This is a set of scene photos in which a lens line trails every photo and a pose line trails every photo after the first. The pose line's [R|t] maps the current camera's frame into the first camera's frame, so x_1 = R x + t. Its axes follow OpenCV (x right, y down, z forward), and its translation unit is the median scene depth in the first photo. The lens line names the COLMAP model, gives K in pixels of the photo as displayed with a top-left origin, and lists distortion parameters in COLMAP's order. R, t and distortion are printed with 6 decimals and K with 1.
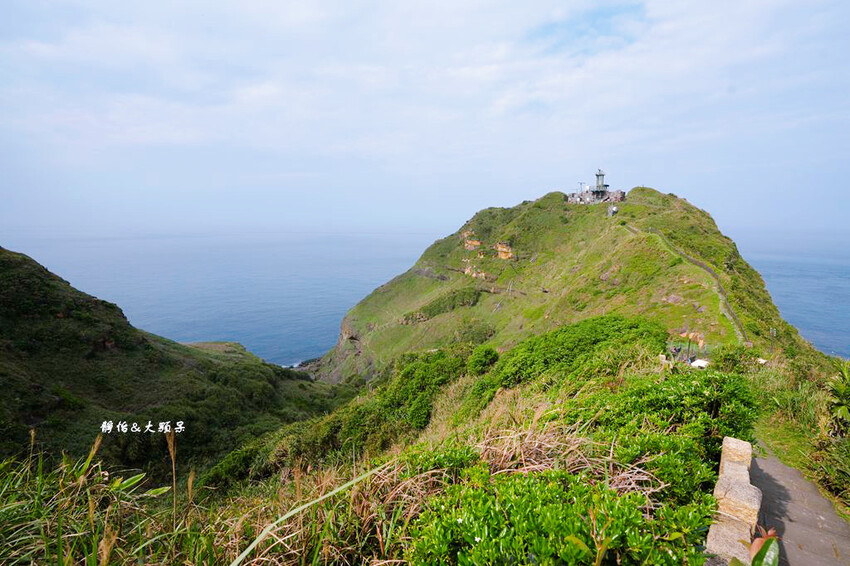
lens RADIAL K [[404.2, 0, 423.9], [0, 404.2, 281.0], [0, 0, 1]] dist [0.000275, 0.000437]
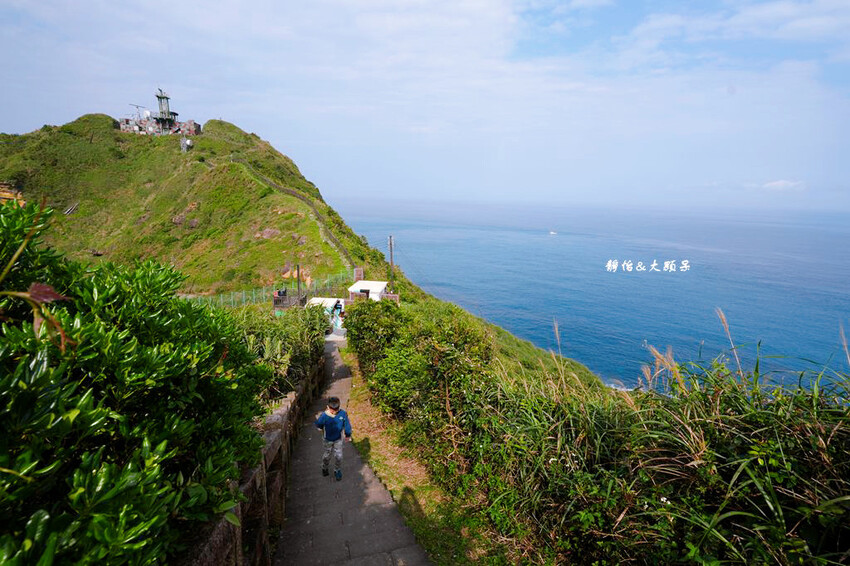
lens RADIAL K [[404.2, 0, 423.9], [0, 404.2, 281.0], [0, 0, 1]] dist [0.000275, 0.000437]
pose [[0.607877, -0.154980, 0.778760, 0.091208], [0.092612, 0.987912, 0.124313, 0.032481], [-0.788612, -0.003444, 0.614882, 0.146067]]
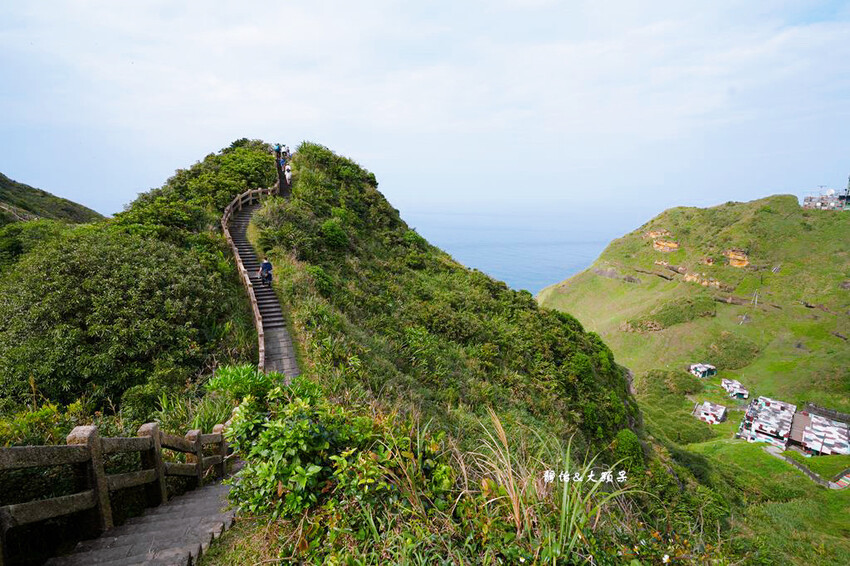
lens RADIAL K [[404.2, 0, 423.9], [0, 404.2, 281.0], [0, 0, 1]] dist [0.000275, 0.000437]
pose [[0.995215, 0.027557, -0.093746, -0.464592], [-0.022825, 0.998428, 0.051185, -0.056102], [0.095009, -0.048800, 0.994280, -0.021515]]
